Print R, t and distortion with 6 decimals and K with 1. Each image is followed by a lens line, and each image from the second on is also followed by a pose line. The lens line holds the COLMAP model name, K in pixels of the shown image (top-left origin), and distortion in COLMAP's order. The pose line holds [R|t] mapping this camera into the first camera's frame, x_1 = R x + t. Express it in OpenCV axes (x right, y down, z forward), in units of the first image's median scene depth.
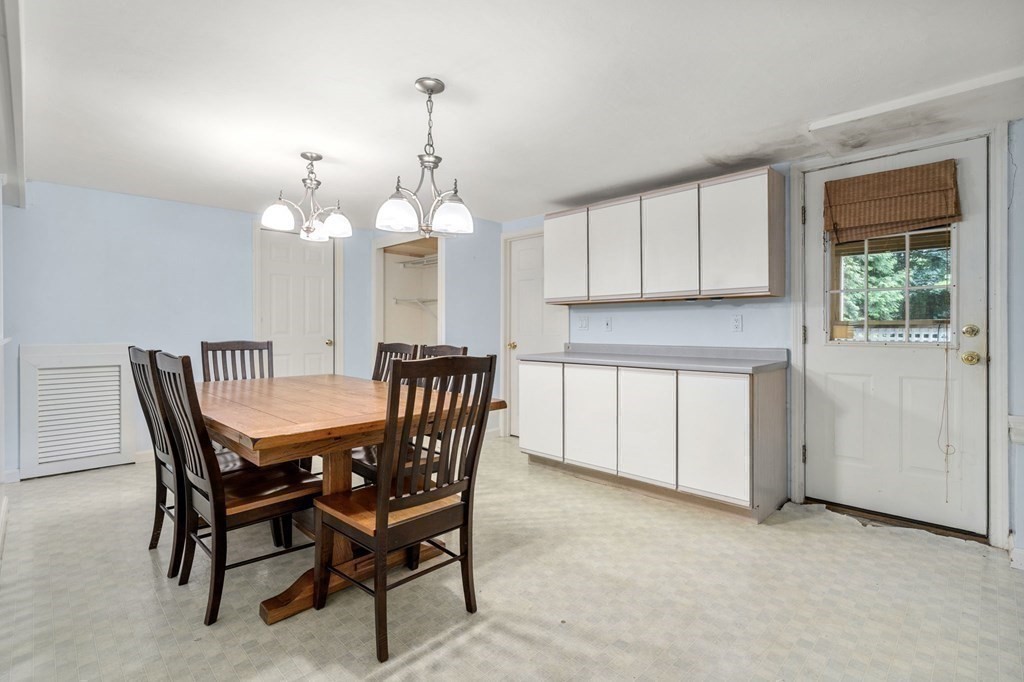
lens RADIAL K [[478.6, 0, 516.1], [0, 478.6, 335.0], [0, 0, 1]] dist [-0.002935, -0.000535]
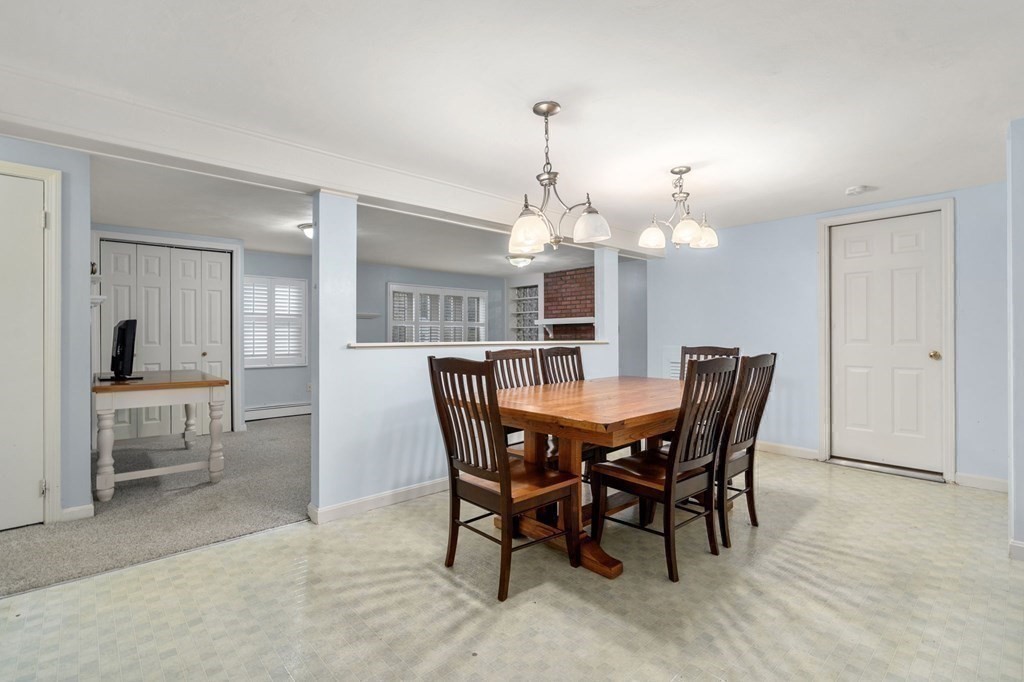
lens RADIAL K [[478.6, 0, 516.1], [0, 478.6, 335.0], [0, 0, 1]] dist [-0.002935, -0.000535]
pose [[-0.048434, 0.002039, -0.998824, 0.889453], [-0.013382, 0.999907, 0.002690, -0.017154], [0.998737, 0.013497, -0.048402, 0.979113]]
